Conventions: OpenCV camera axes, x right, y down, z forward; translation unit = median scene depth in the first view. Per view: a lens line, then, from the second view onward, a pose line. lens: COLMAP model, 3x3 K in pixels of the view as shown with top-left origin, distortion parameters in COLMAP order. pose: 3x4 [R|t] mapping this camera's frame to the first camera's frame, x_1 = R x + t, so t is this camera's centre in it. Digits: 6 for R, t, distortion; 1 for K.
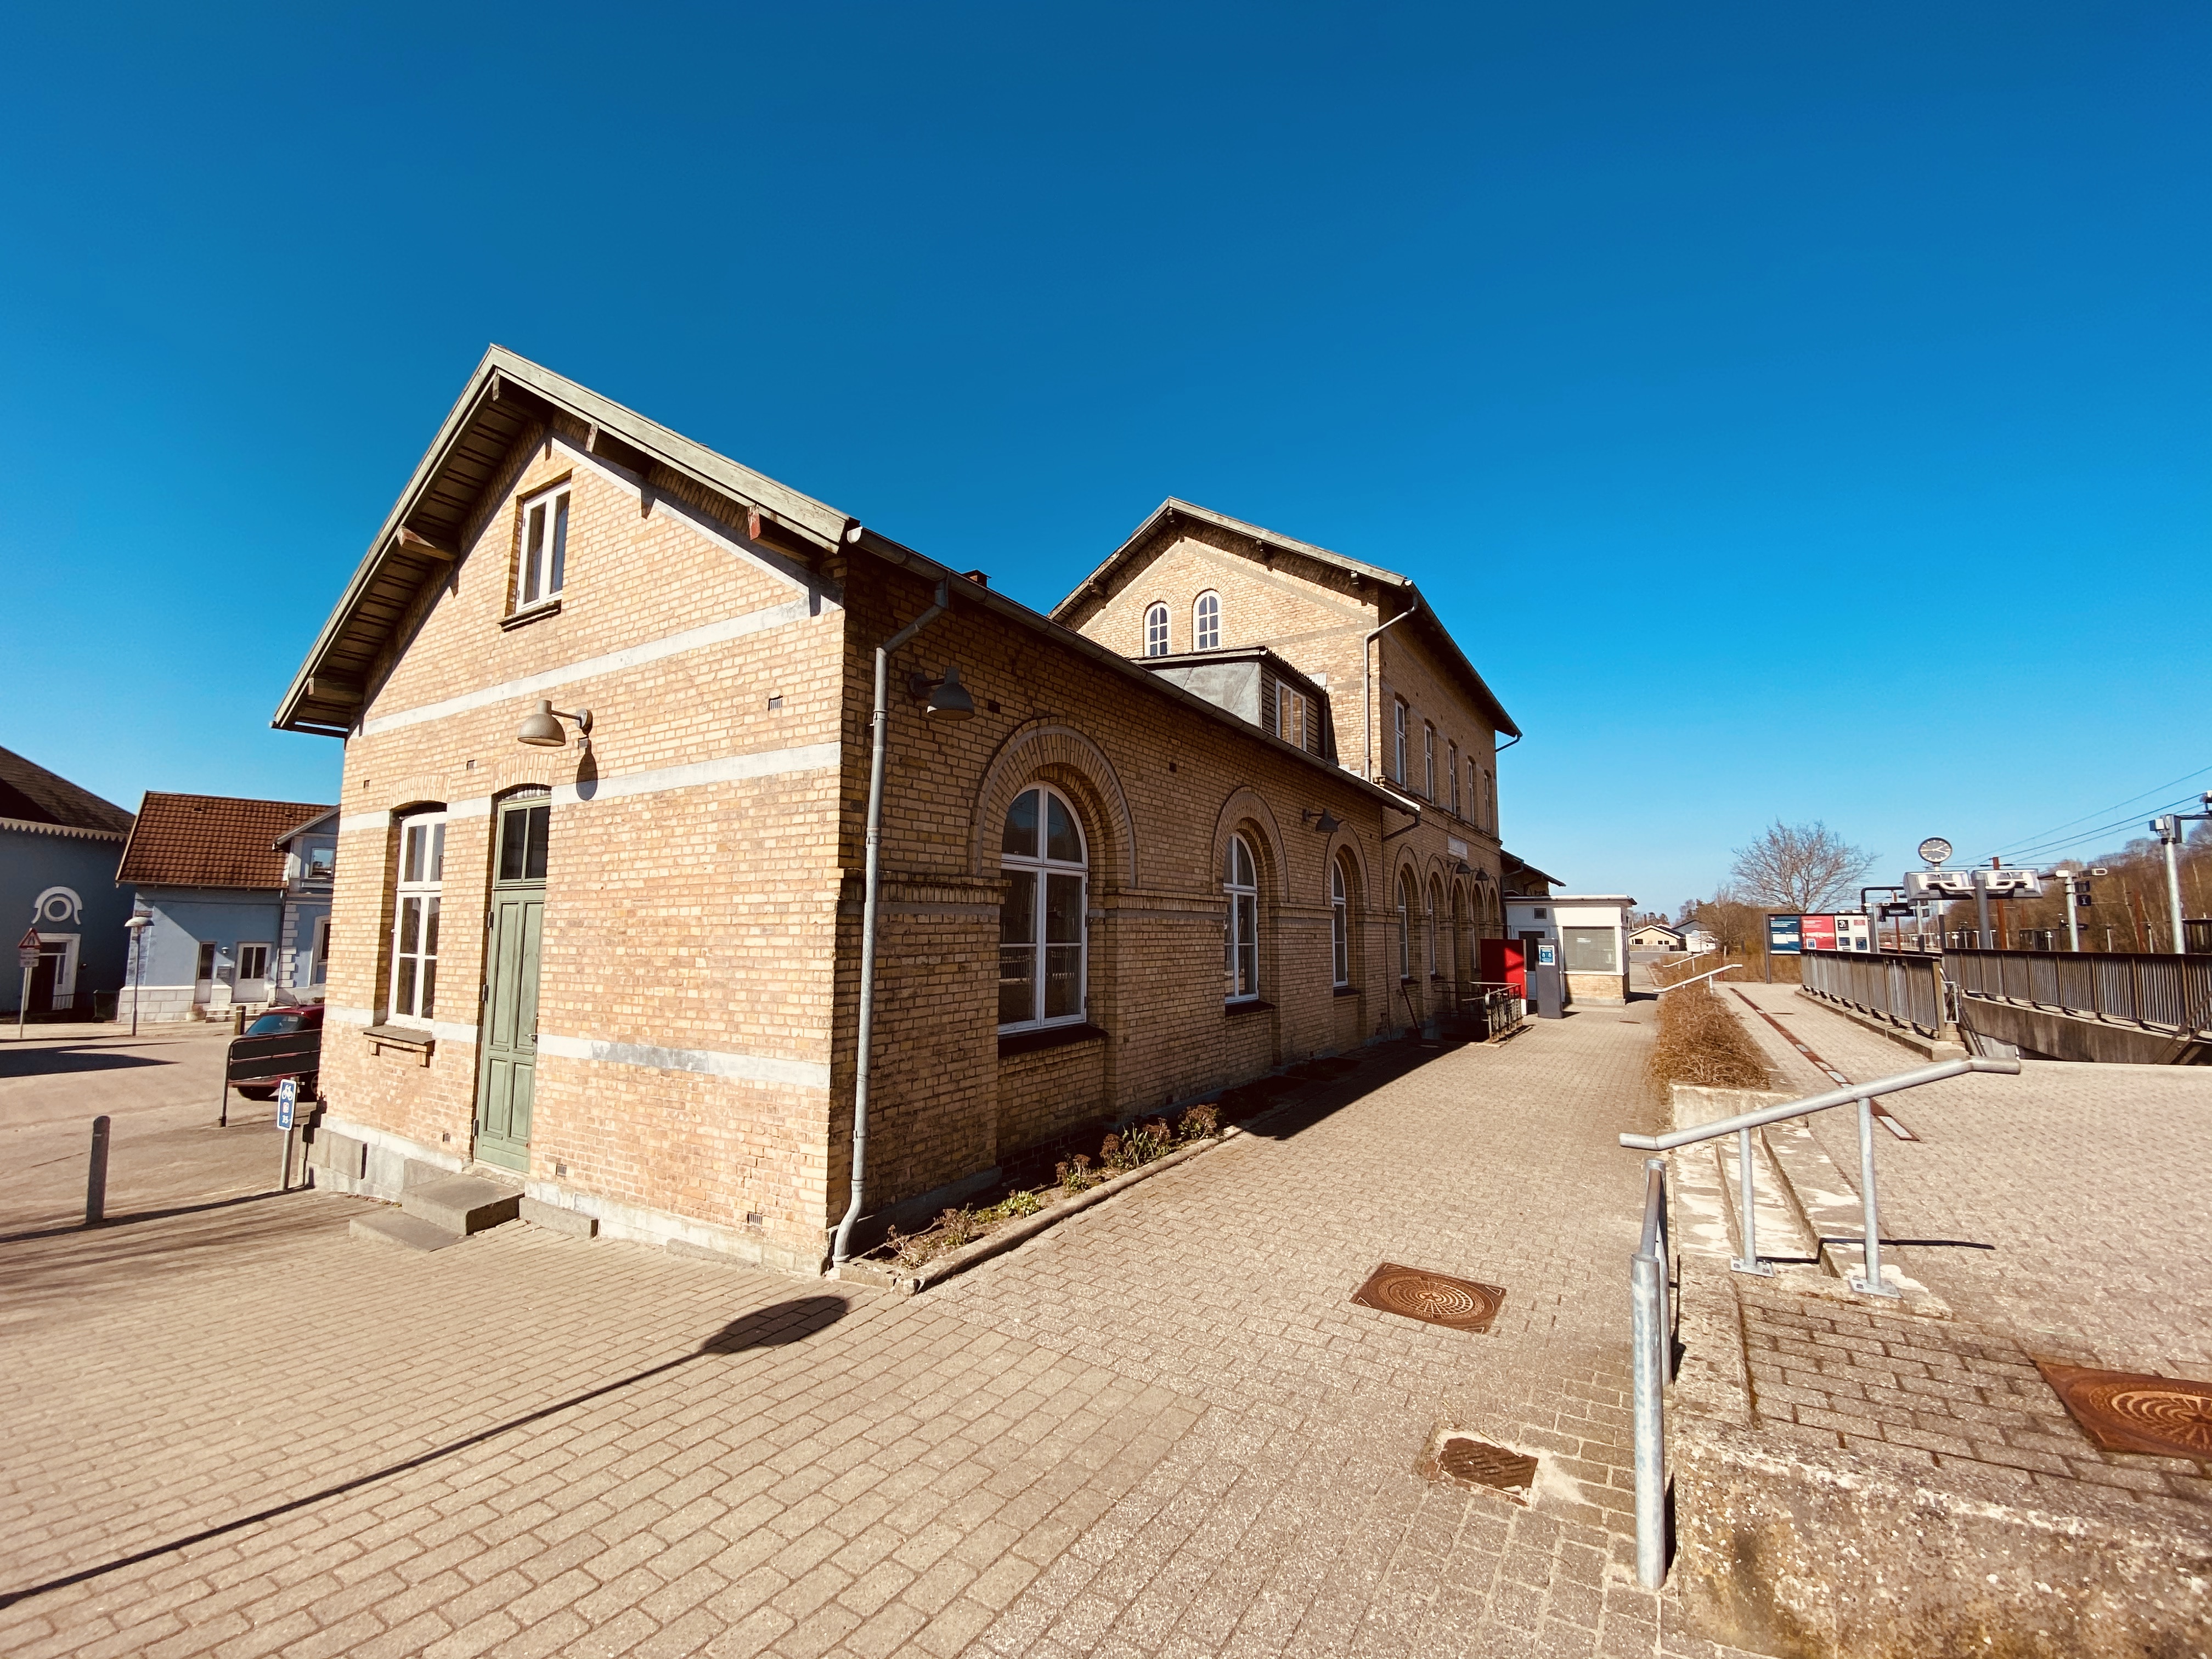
lens RADIAL K [[897.7, 0, 1106.0], [0, 897.7, 829.5], [0, 0, 1]] dist [0.056330, -0.043107]
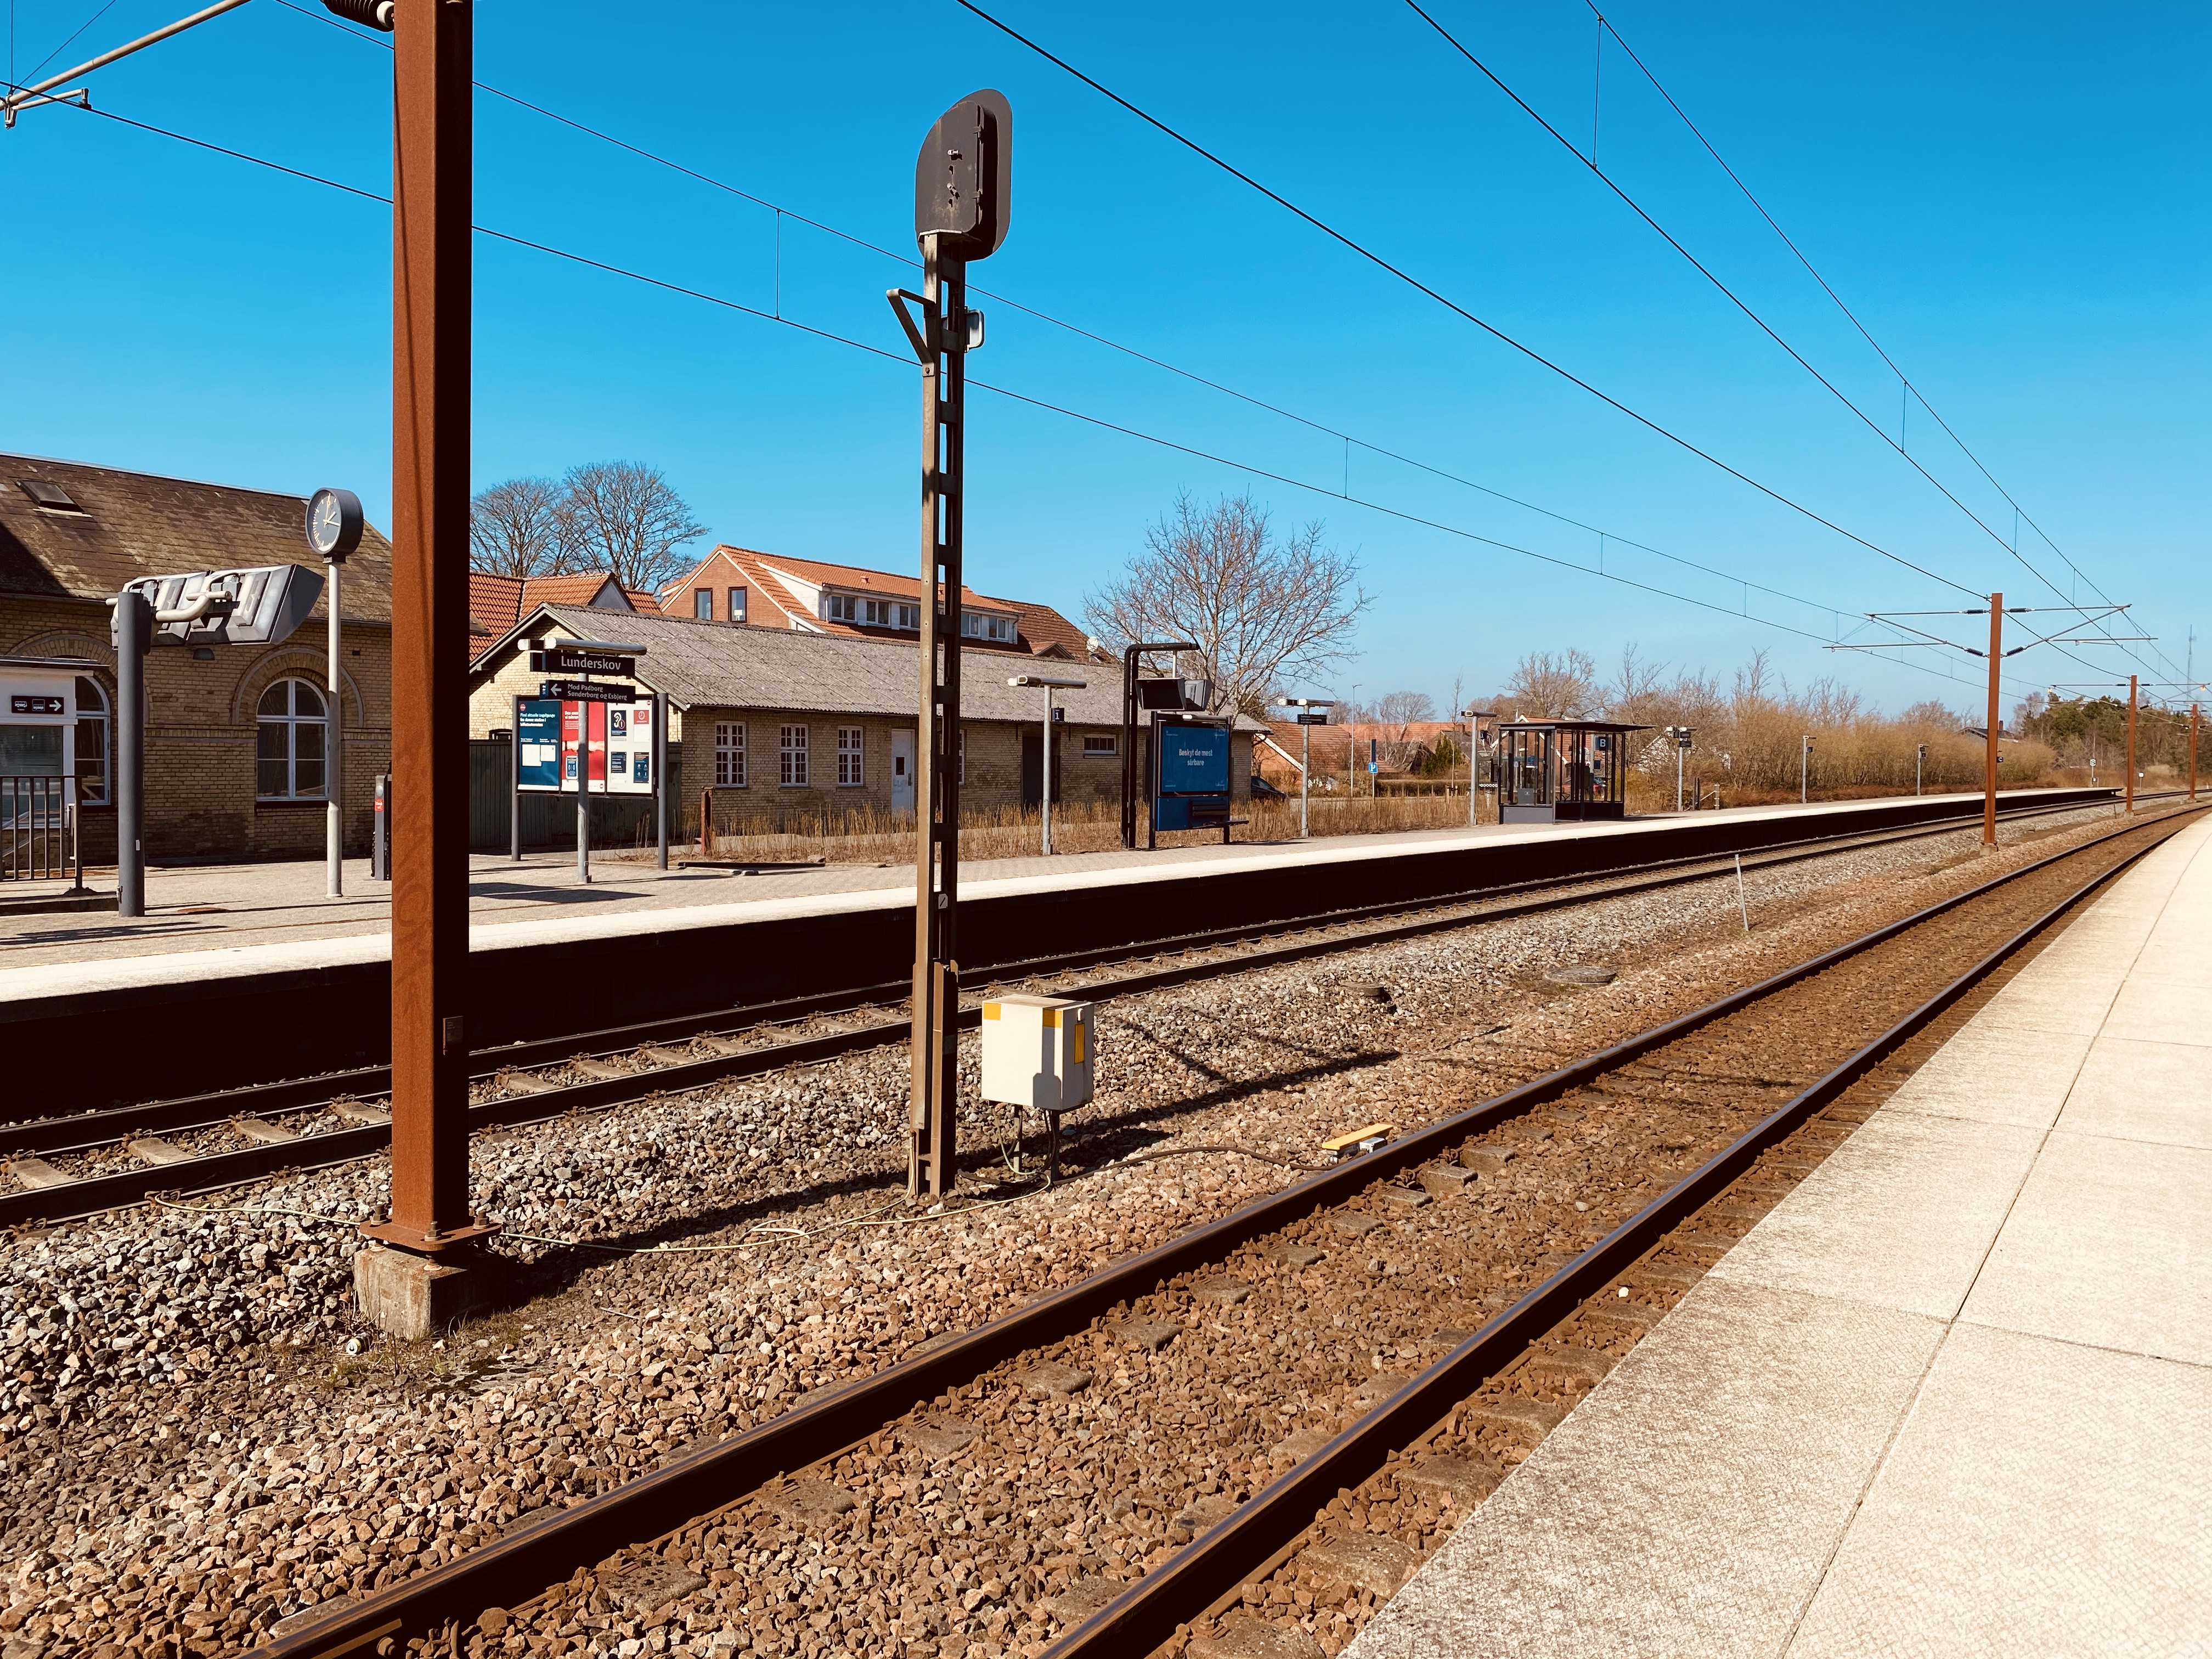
lens RADIAL K [[1668.9, 0, 1116.6], [0, 1668.9, 826.2], [0, 0, 1]] dist [0.006907, -0.007651]
pose [[0.999887, 0.005266, -0.014091, 1.887384], [-0.003013, 0.987857, 0.155334, 0.060649], [0.014738, -0.155274, 0.987762, 0.467260]]
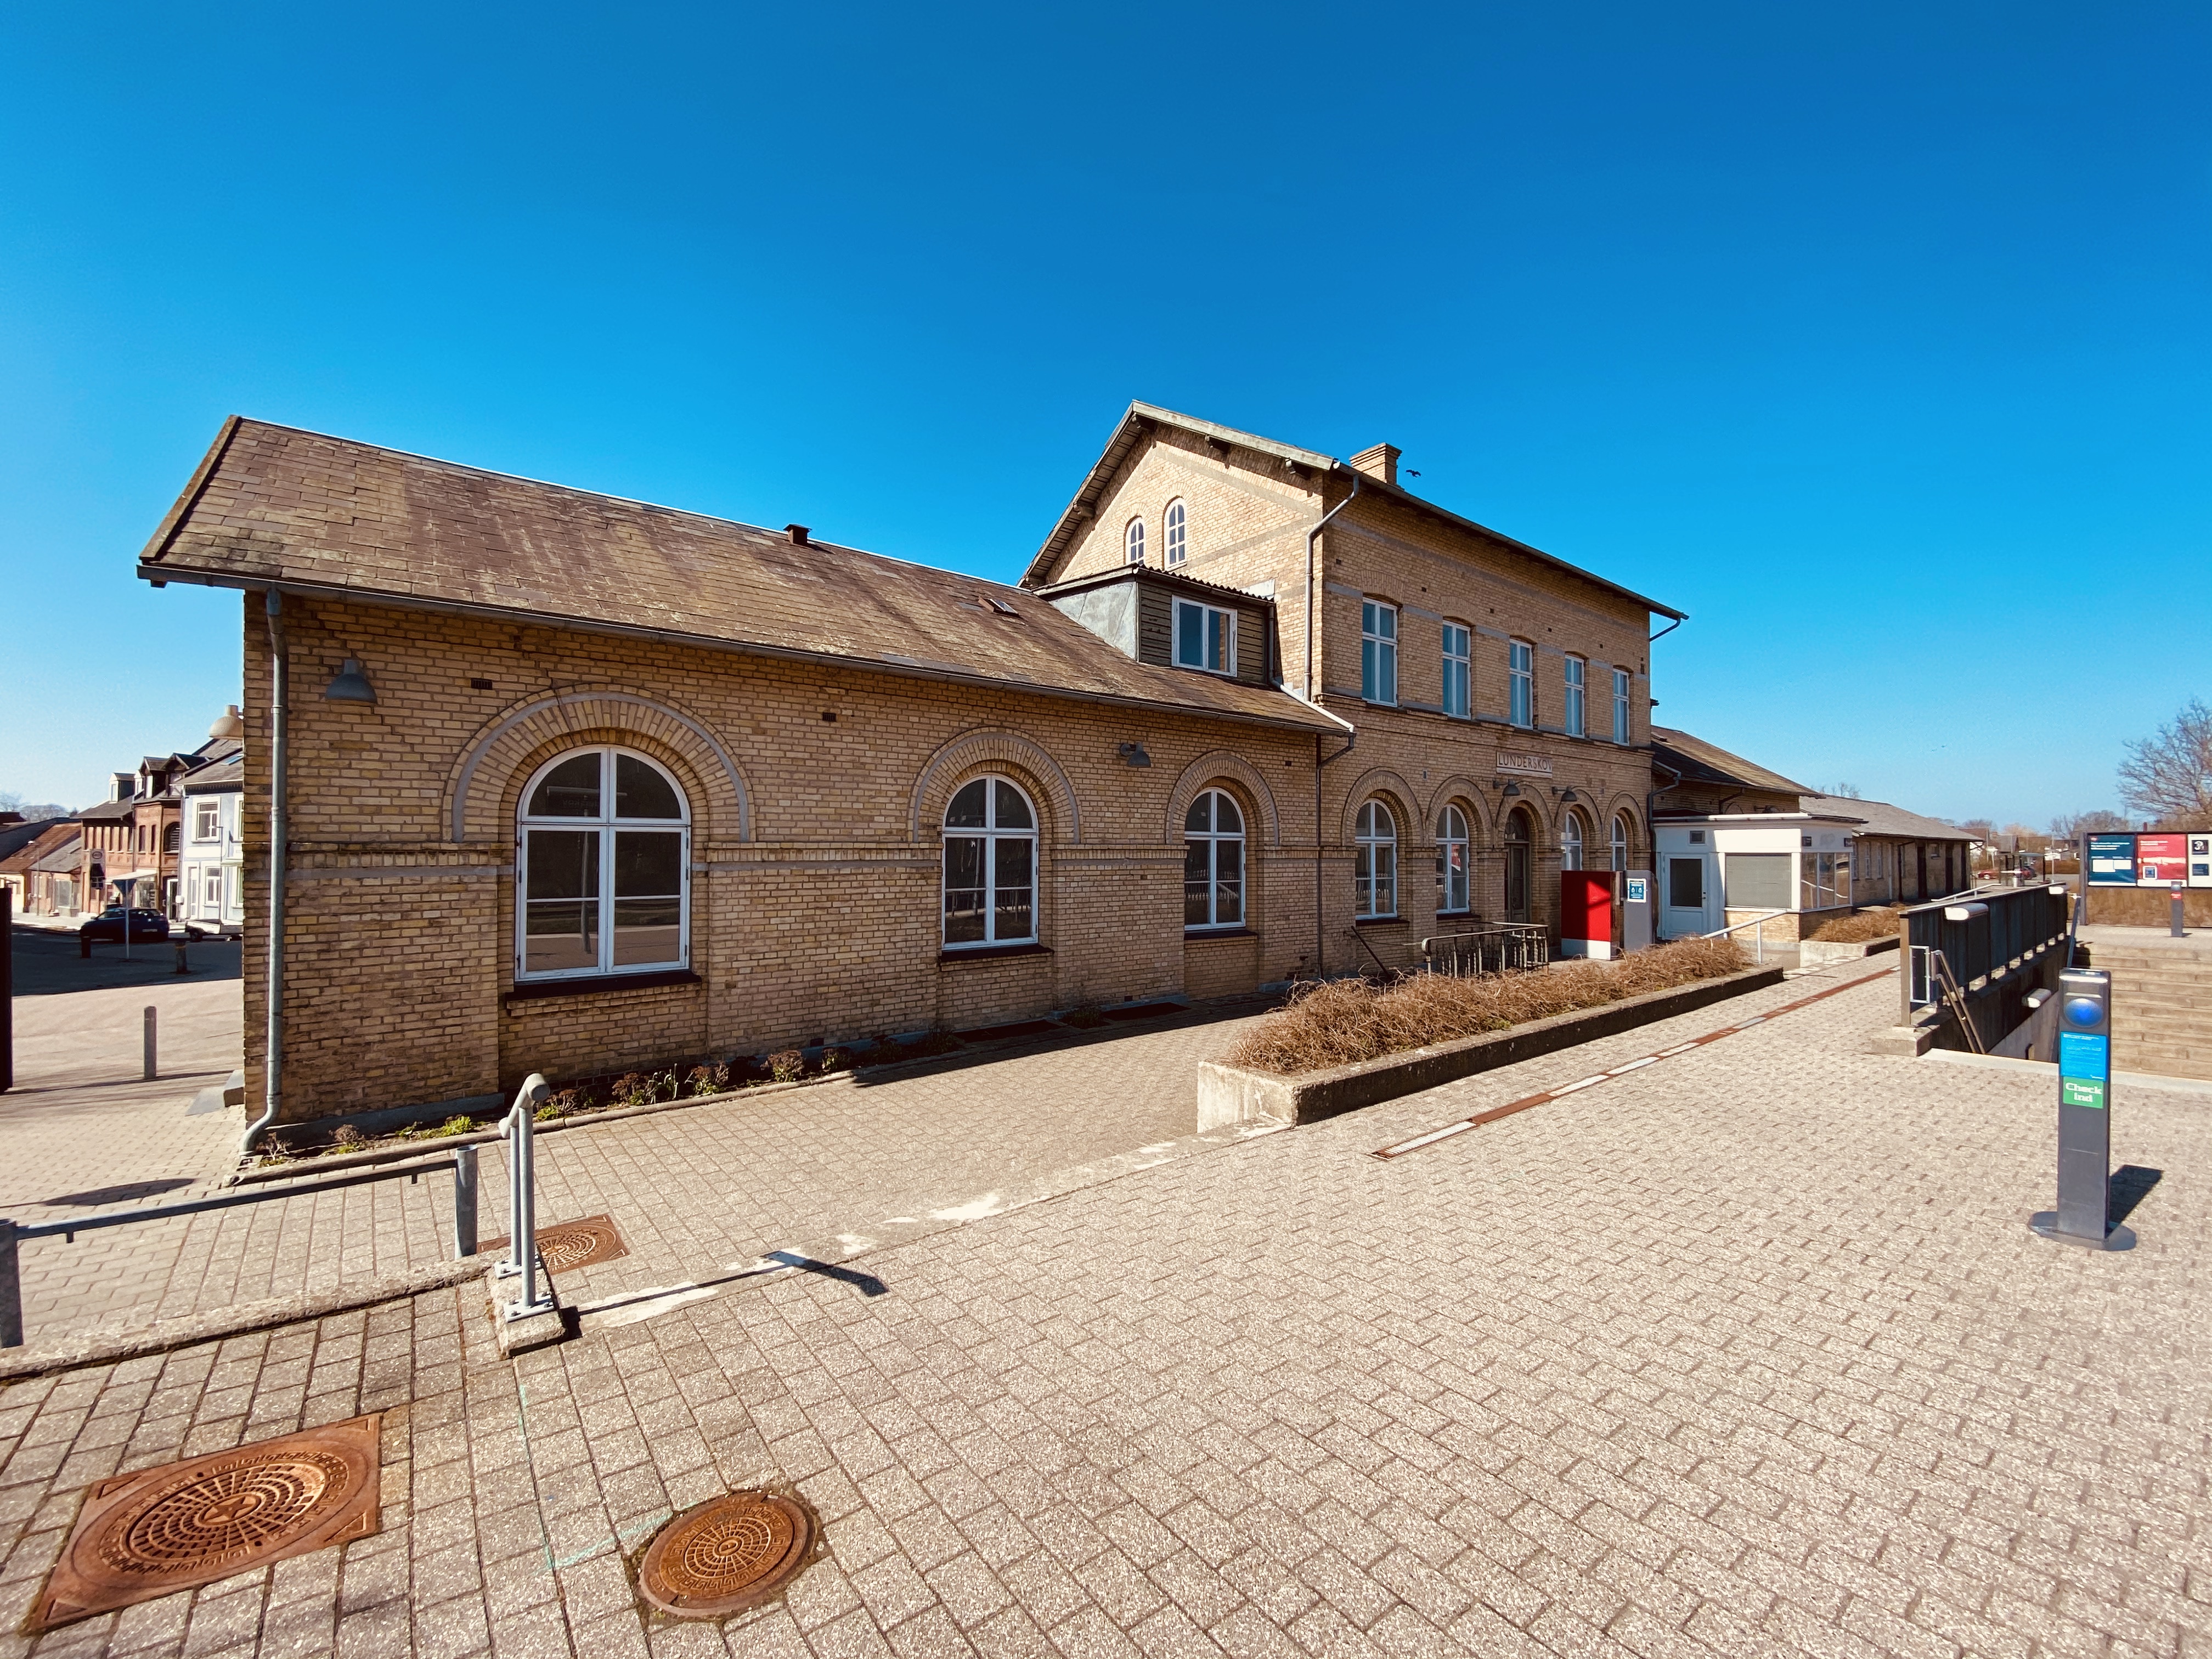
lens RADIAL K [[896.1, 0, 1098.3], [0, 896.1, 840.0], [0, 0, 1]] dist [0.019403, -0.019648]
pose [[0.942088, -0.009351, -0.335236, 0.403385], [0.043011, 0.994725, 0.093123, -0.007940], [0.332597, -0.102148, 0.937521, 0.089758]]
